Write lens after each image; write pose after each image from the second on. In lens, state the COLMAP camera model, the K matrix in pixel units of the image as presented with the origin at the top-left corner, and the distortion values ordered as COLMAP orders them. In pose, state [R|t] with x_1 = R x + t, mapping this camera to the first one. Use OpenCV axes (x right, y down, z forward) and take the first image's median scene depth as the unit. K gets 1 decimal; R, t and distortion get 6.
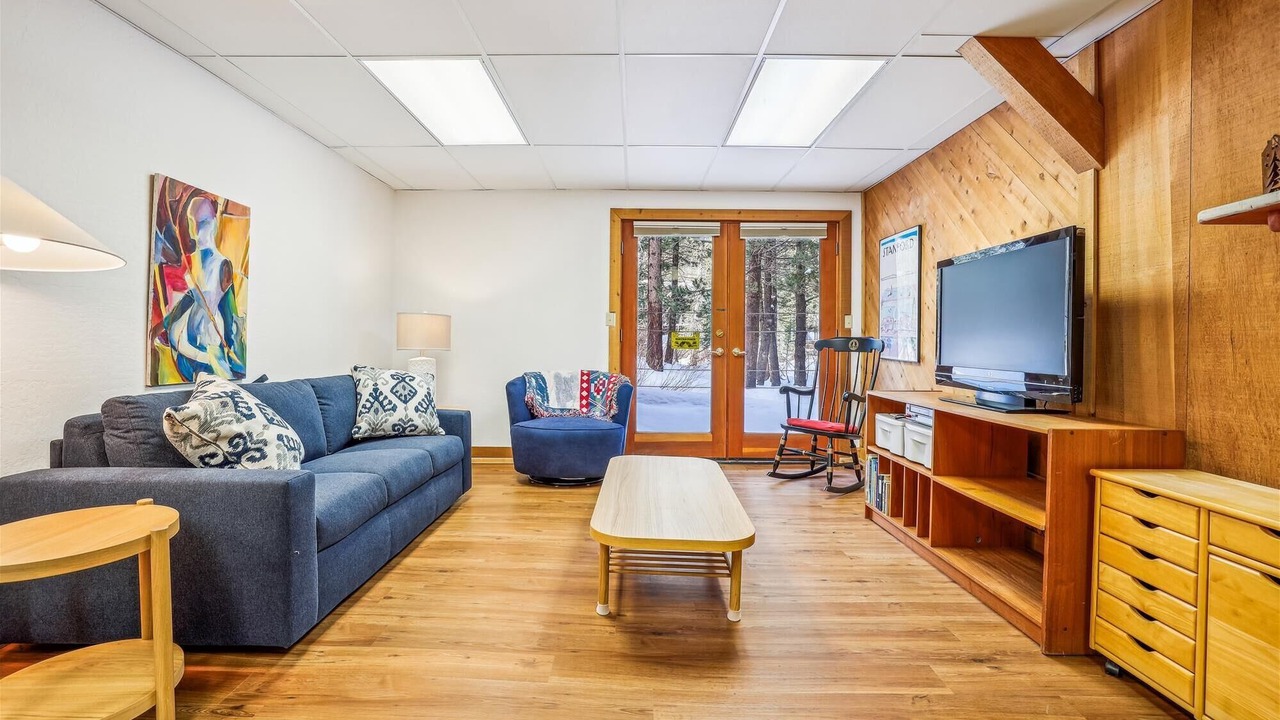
lens RADIAL K [[584.0, 0, 635.1], [0, 584.0, 350.4], [0, 0, 1]] dist [-0.029142, 0.000914]
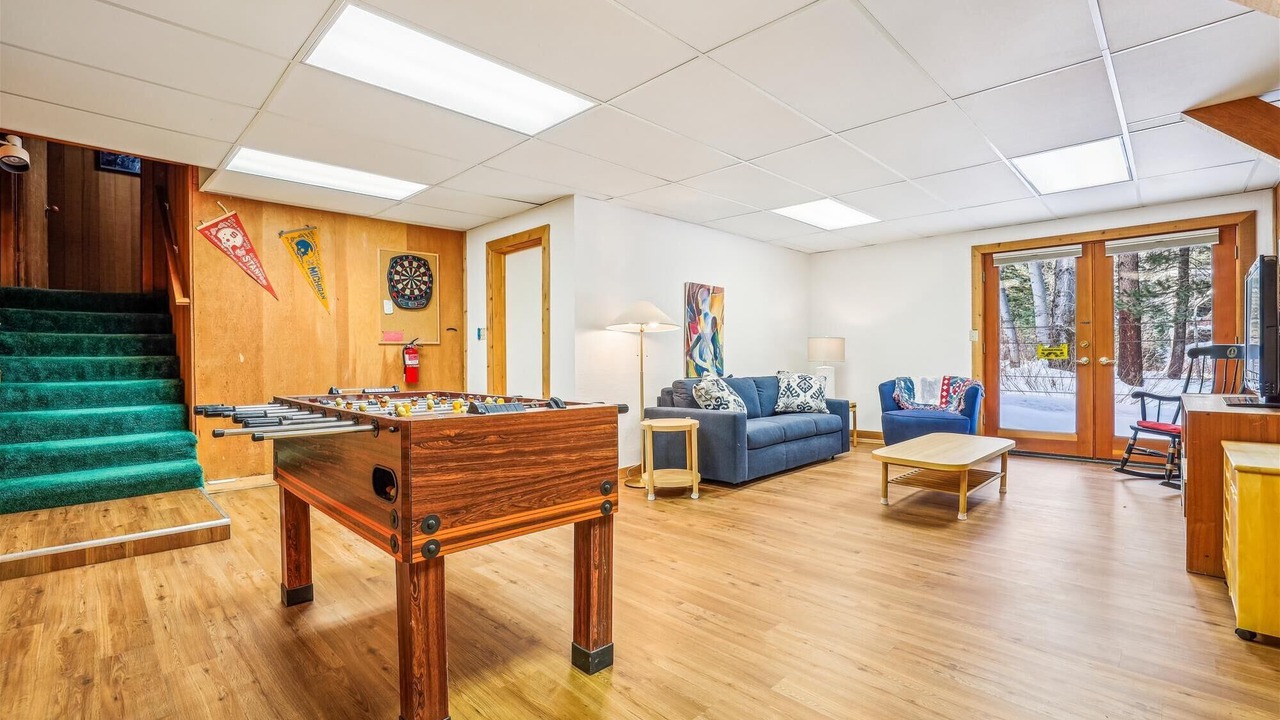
lens RADIAL K [[584.0, 0, 635.1], [0, 584.0, 350.4], [0, 0, 1]] dist [-0.029142, 0.000914]
pose [[0.726160, -0.021721, -0.687183, 0.481227], [0.005110, 0.999644, -0.026198, 0.012030], [0.687507, 0.015513, 0.726012, -0.660494]]
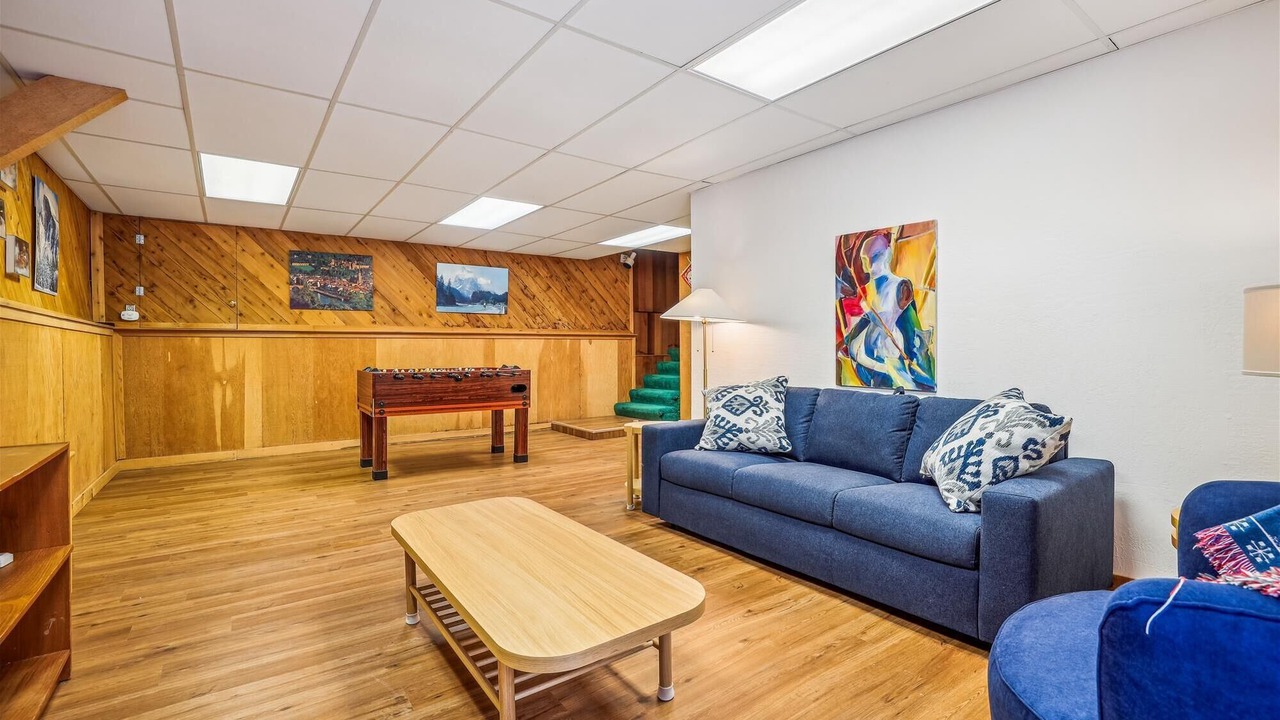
lens RADIAL K [[584.0, 0, 635.1], [0, 584.0, 350.4], [0, 0, 1]] dist [-0.029142, 0.000914]
pose [[-0.806073, -0.006707, -0.591778, 0.358227], [-0.011683, 0.999921, 0.004581, -0.021998], [0.591700, 0.010606, -0.806088, 1.586429]]
